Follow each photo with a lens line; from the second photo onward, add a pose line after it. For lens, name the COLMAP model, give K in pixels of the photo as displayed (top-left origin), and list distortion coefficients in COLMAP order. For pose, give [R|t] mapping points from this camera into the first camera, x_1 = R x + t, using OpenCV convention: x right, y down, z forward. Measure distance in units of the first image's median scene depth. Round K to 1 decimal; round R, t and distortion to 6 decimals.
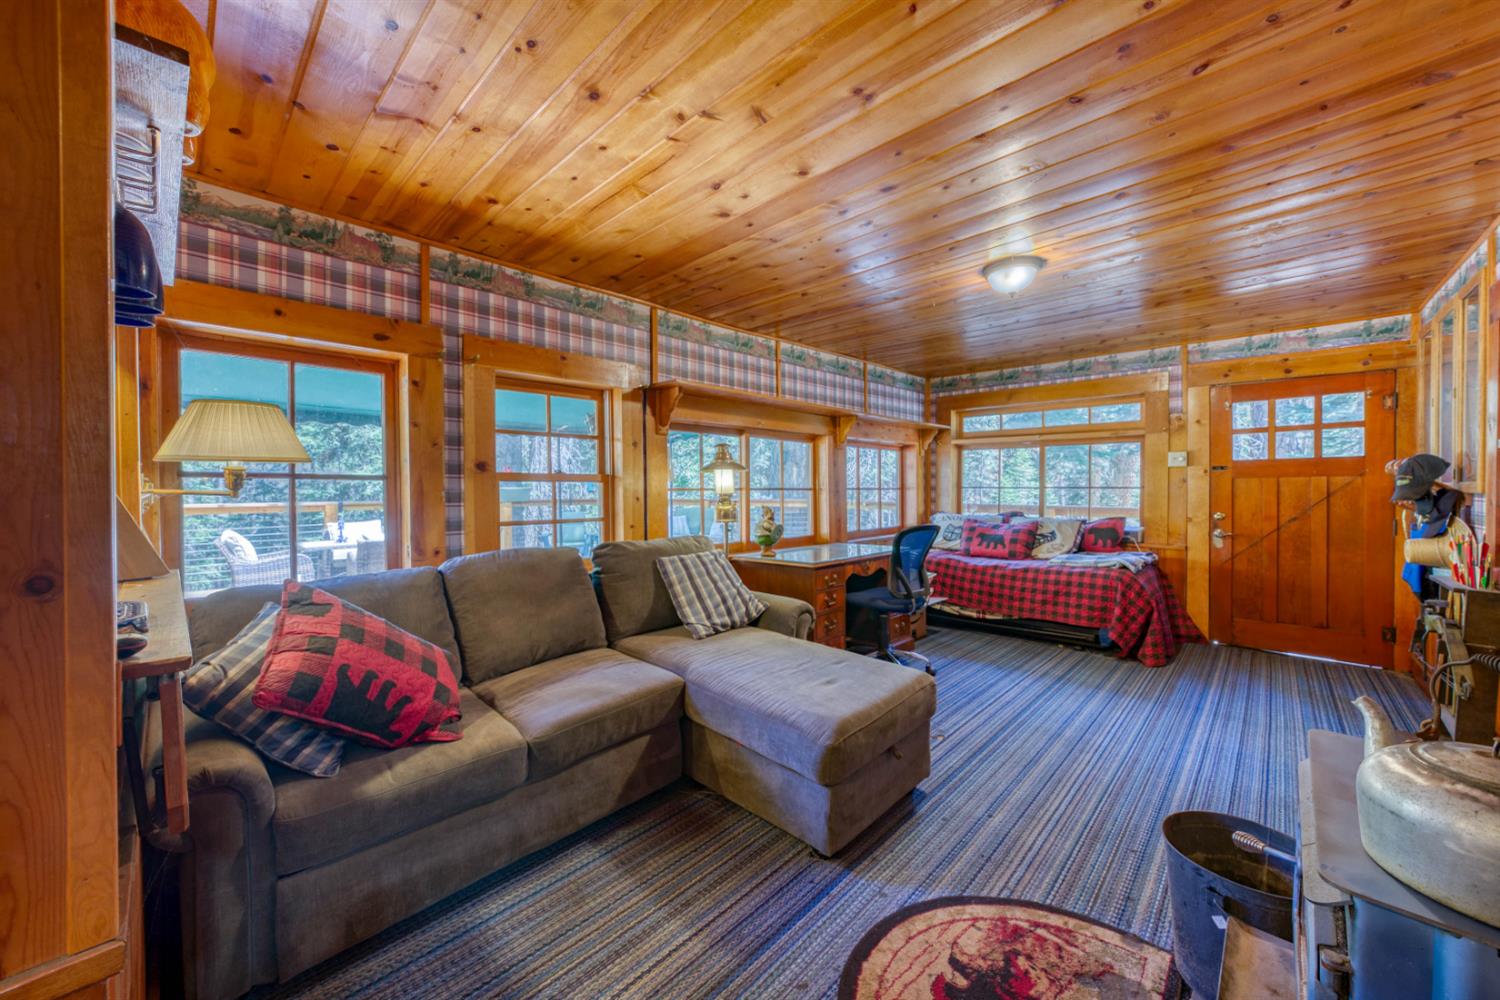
lens RADIAL K [[578.1, 0, 737.1], [0, 578.1, 493.2], [0, 0, 1]] dist [-0.010274, 0.000519]
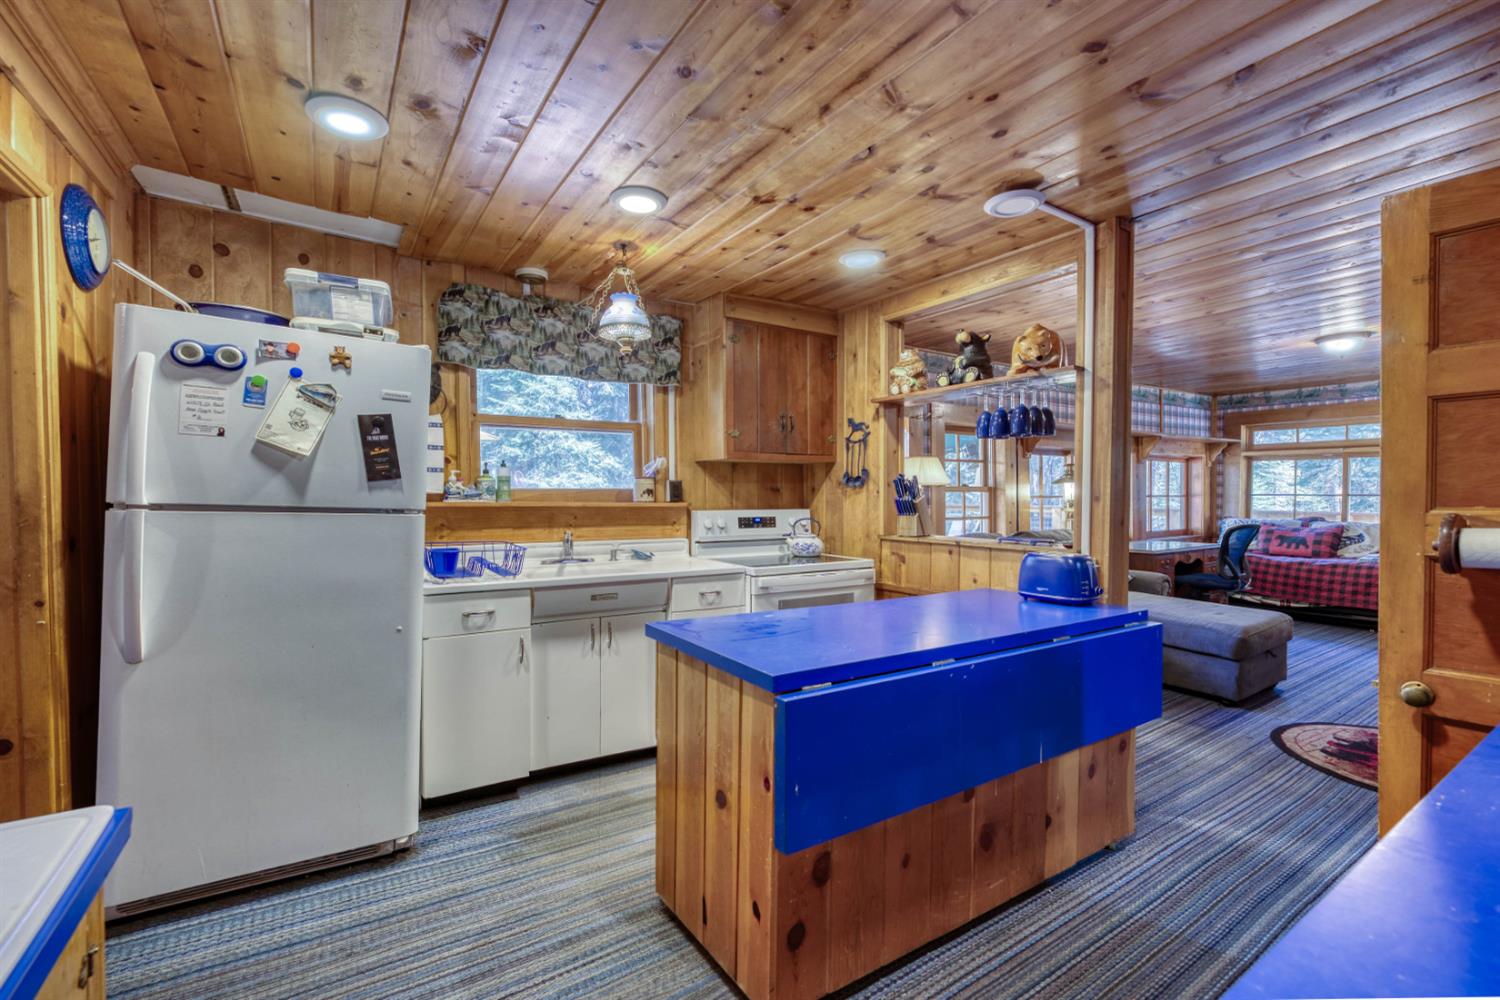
lens RADIAL K [[627.3, 0, 737.8], [0, 627.3, 502.2], [0, 0, 1]] dist [0.016036, -0.001851]
pose [[0.972229, 0.004757, -0.233983, -0.416615], [-0.003902, 0.999984, 0.004116, 0.003440], [0.233999, -0.003089, 0.972232, -0.598090]]
